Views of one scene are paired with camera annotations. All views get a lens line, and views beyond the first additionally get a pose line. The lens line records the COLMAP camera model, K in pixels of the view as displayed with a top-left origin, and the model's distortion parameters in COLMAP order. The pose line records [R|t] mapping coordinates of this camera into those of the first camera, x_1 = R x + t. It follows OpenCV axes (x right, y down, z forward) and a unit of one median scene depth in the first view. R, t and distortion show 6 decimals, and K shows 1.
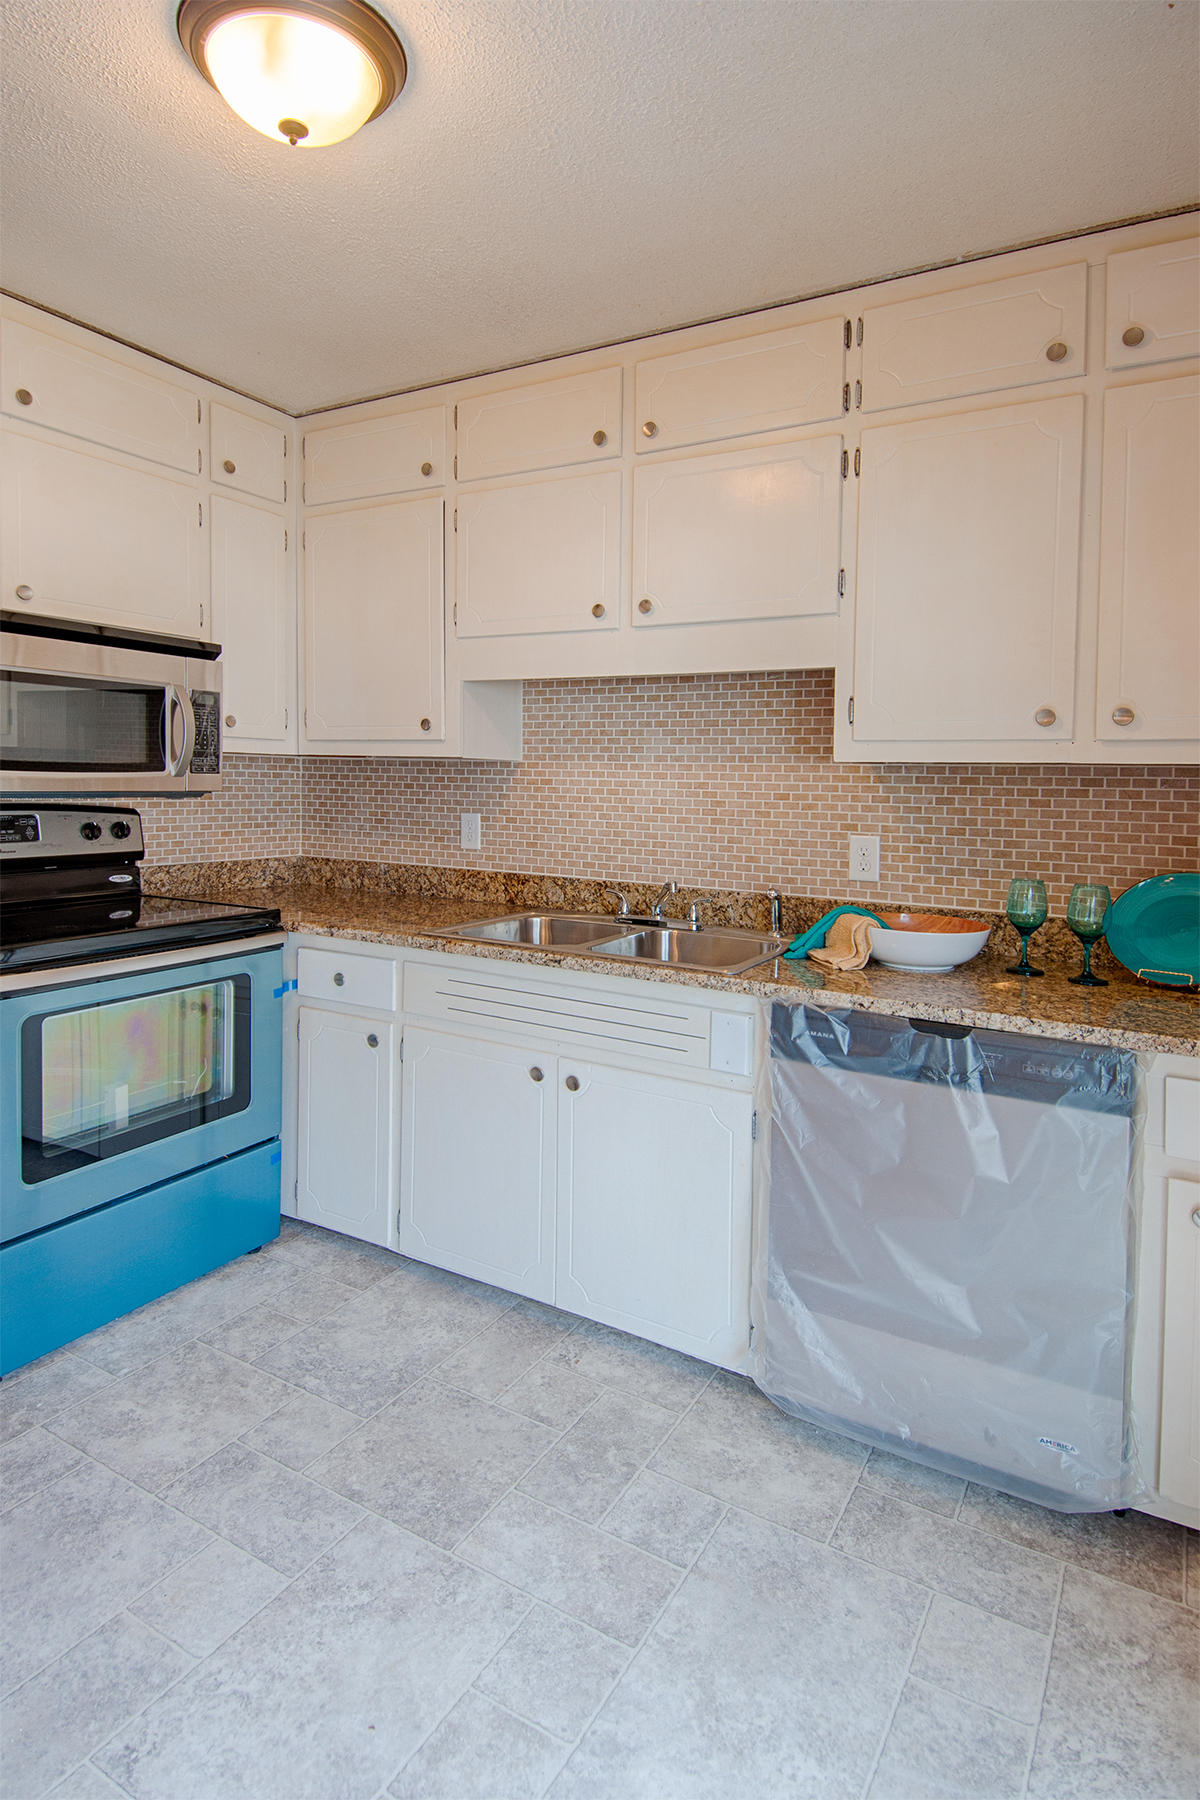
lens RADIAL K [[967.7, 0, 532.0], [0, 967.7, 806.2], [0, 0, 1]] dist [0.025595, -0.006129]
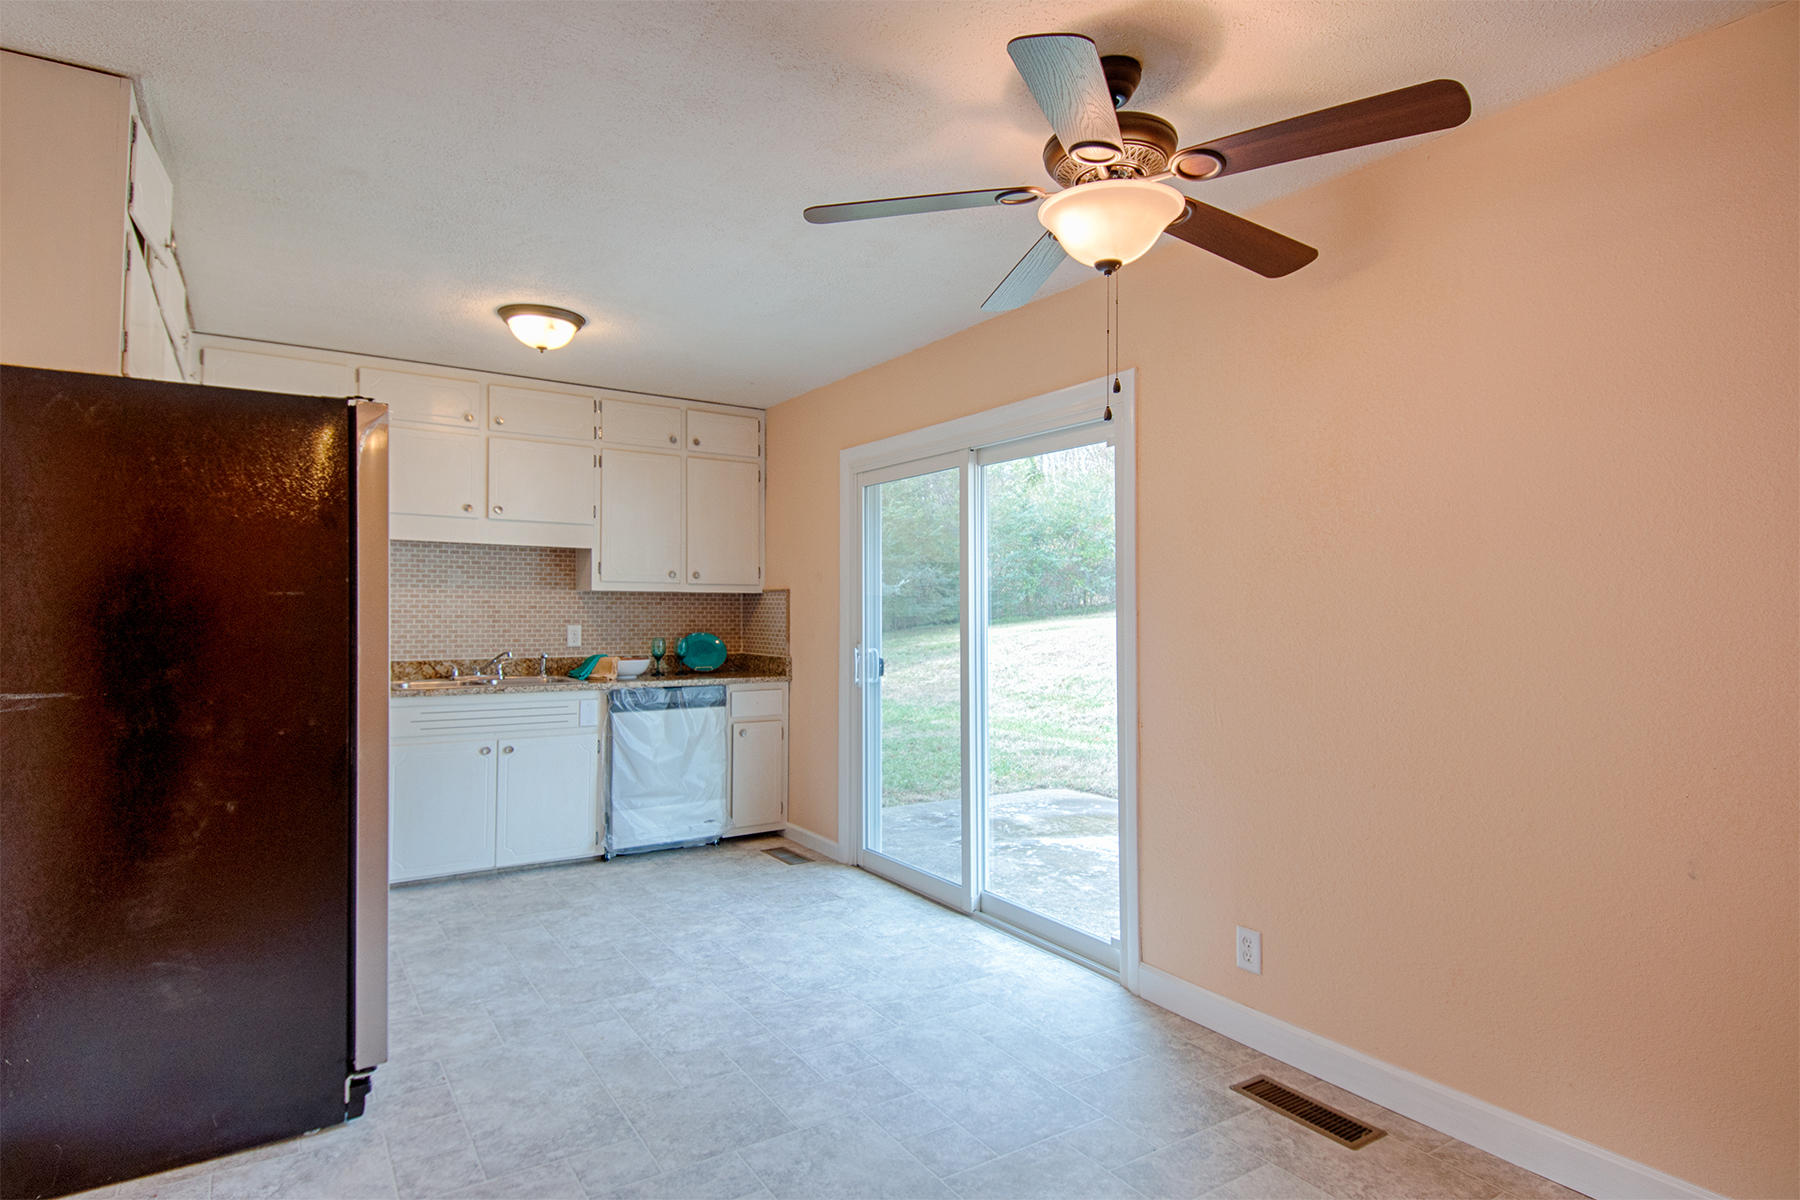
lens RADIAL K [[967.7, 0, 899.8], [0, 967.7, 598.6], [0, 0, 1]] dist [0.025595, -0.006129]
pose [[0.427552, -0.008421, 0.903952, -1.572406], [0.028090, 0.999598, -0.003973, 0.000932], [-0.903554, 0.027091, 0.427616, -0.672346]]
